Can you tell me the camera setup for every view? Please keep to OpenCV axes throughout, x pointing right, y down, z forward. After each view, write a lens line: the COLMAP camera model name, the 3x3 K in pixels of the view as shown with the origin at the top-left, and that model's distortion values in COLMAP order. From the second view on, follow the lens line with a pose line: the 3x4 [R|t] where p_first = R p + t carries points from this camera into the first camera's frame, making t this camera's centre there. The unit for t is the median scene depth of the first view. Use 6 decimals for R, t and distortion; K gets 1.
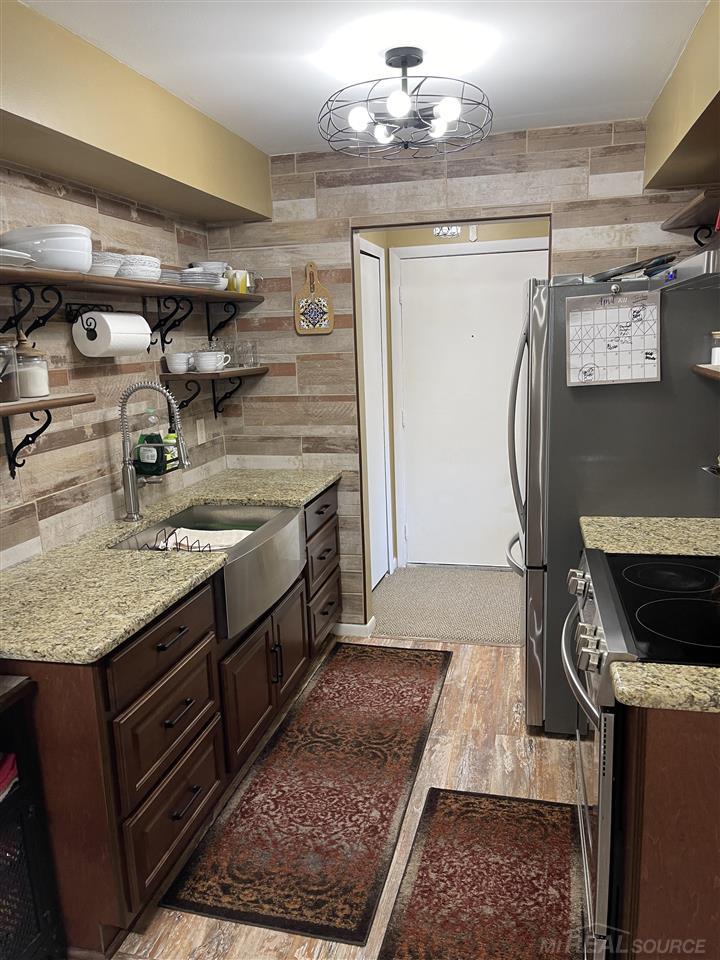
lens RADIAL K [[722.6, 0, 361.3], [0, 722.6, 483.4], [0, 0, 1]] dist [0.050481, -0.069406]
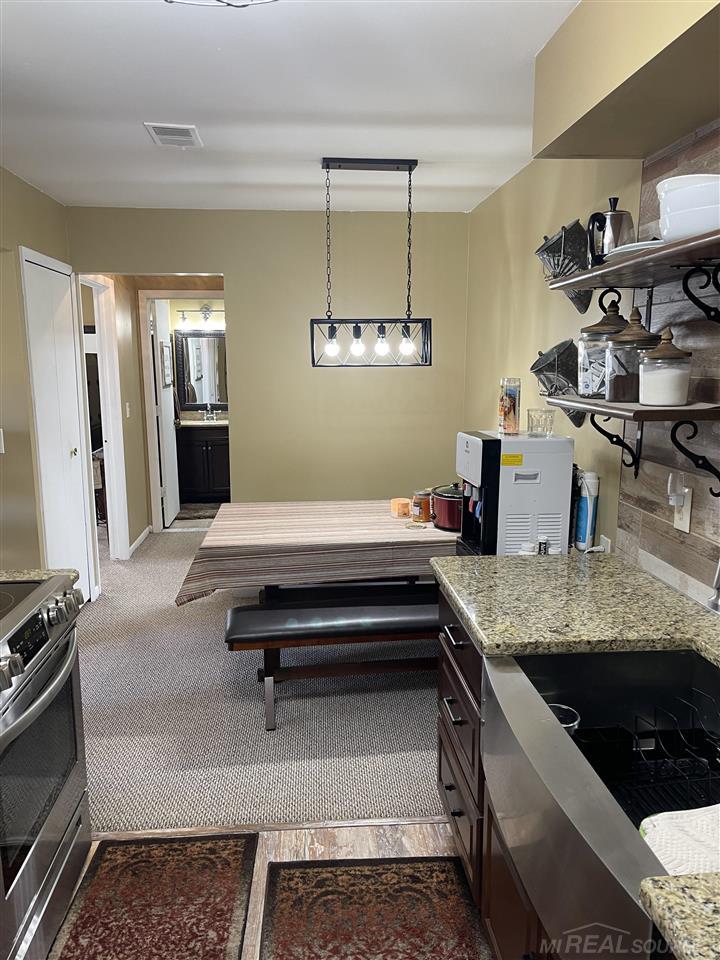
lens RADIAL K [[722.6, 0, 357.9], [0, 722.6, 484.4], [0, 0, 1]] dist [0.050481, -0.069406]
pose [[-0.950115, 0.091959, -0.298036, 0.113775], [-0.024866, 0.930174, 0.366276, -0.261720], [0.310908, 0.355415, -0.881485, 1.302583]]
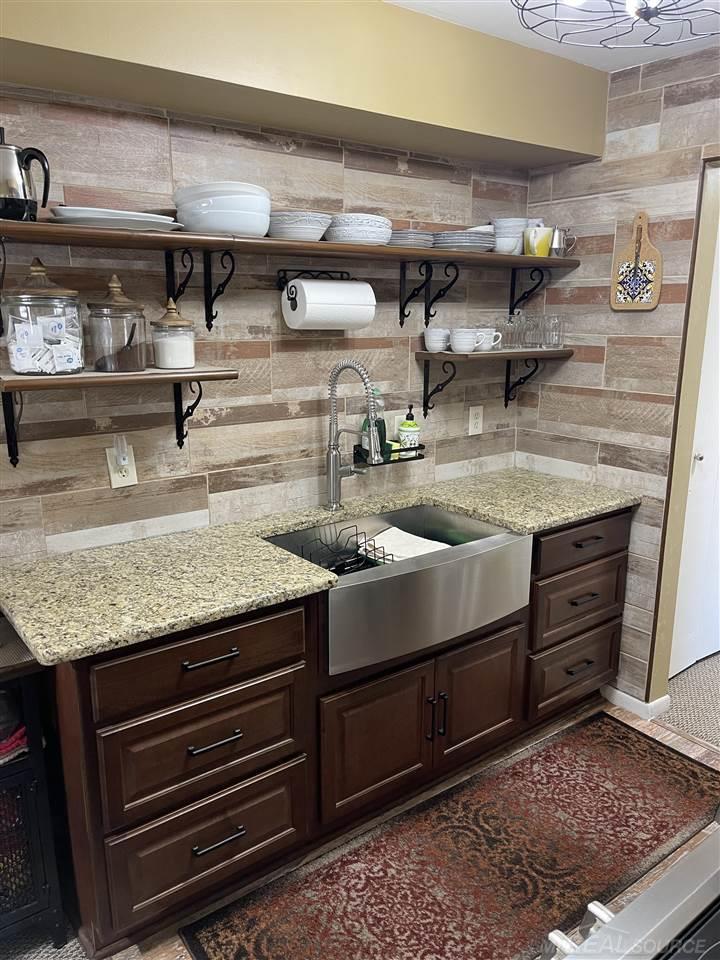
lens RADIAL K [[722.6, 0, 357.0], [0, 722.6, 486.4], [0, 0, 1]] dist [0.050481, -0.069406]
pose [[0.773957, 0.181898, -0.606550, 0.266580], [-0.153179, 0.983187, 0.099391, -0.075656], [0.614432, 0.015987, 0.788808, 0.305265]]
